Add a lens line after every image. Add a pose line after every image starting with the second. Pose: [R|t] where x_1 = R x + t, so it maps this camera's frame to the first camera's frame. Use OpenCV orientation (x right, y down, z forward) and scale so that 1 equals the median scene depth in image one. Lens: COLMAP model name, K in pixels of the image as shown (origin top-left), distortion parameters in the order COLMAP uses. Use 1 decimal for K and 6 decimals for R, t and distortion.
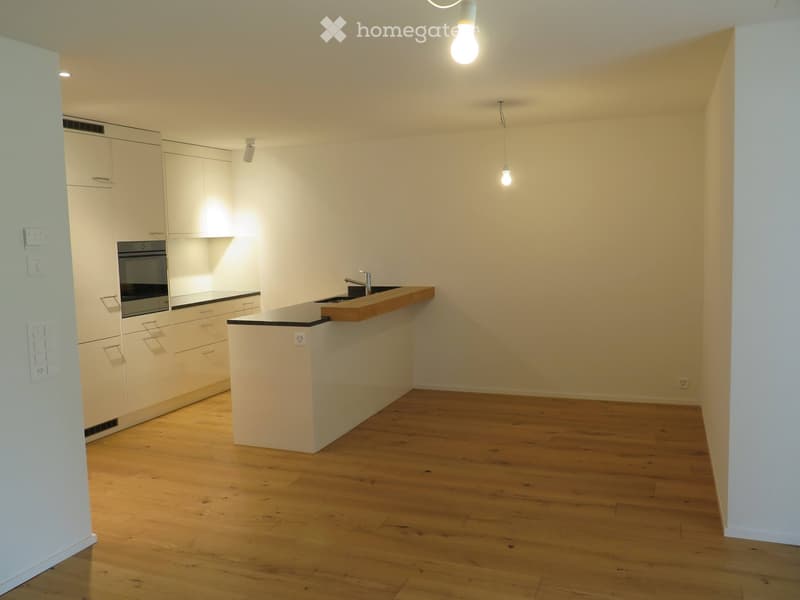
lens RADIAL K [[661.8, 0, 400.0], [0, 661.8, 300.0], [0, 0, 1]] dist [-0.019357, 0.001613]
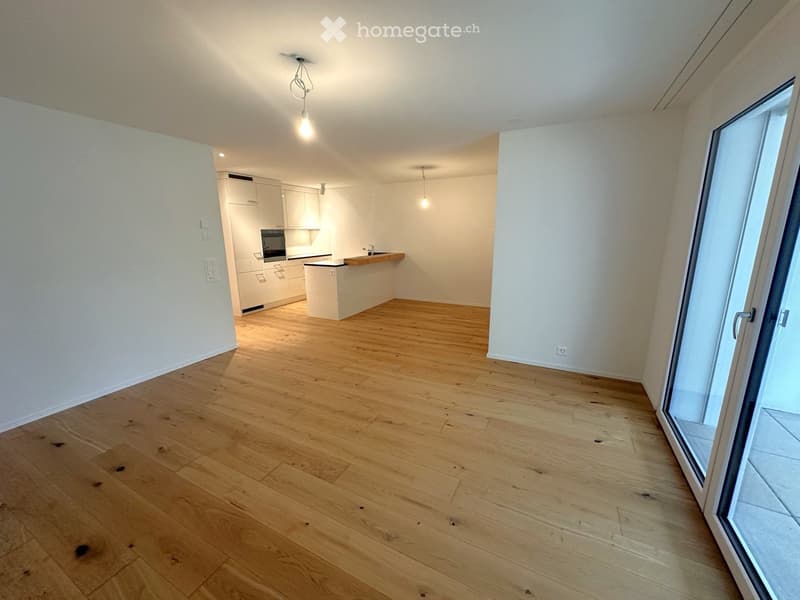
lens RADIAL K [[316.9, 0, 400.0], [0, 316.9, 300.0], [0, 0, 1]] dist [0.009921, 0.000083]
pose [[0.995155, 0.036349, -0.091347, 0.190476], [-0.025695, 0.993009, 0.115206, 0.019418], [0.094896, -0.112301, 0.989133, -0.102170]]
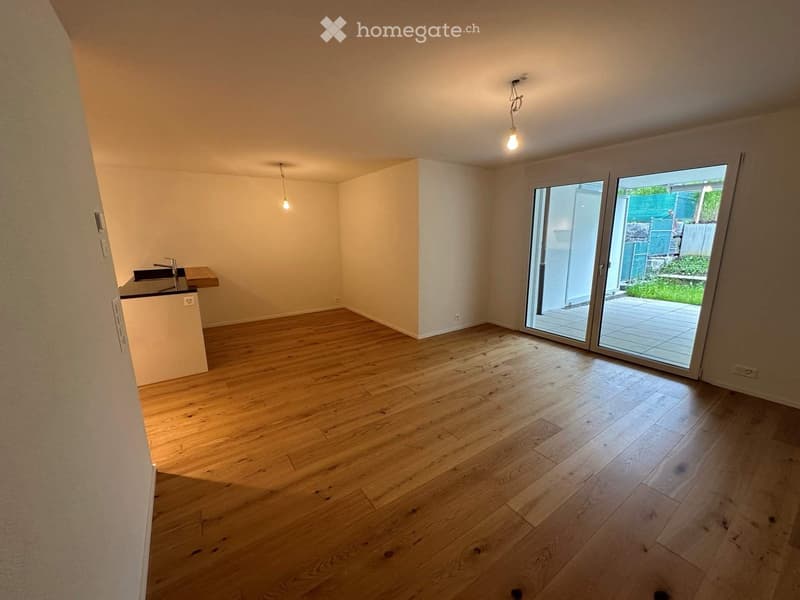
lens RADIAL K [[316.9, 0, 400.0], [0, 316.9, 300.0], [0, 0, 1]] dist [0.009921, 0.000083]
pose [[0.560613, -0.147619, 0.814814, -0.459523], [0.079646, 0.989033, 0.124383, 0.004158], [-0.824238, -0.004834, 0.566222, 0.186469]]
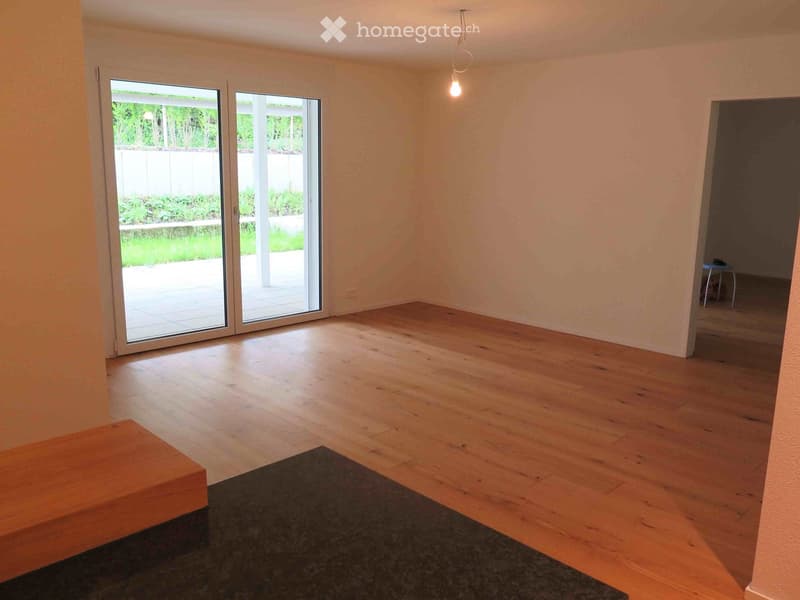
lens RADIAL K [[661.8, 0, 400.0], [0, 661.8, 300.0], [0, 0, 1]] dist [-0.019357, 0.001613]
pose [[-0.913411, -0.074787, 0.400110, -0.268627], [0.042056, 0.960376, 0.275518, -0.102382], [-0.404861, 0.268488, -0.874072, 1.181590]]
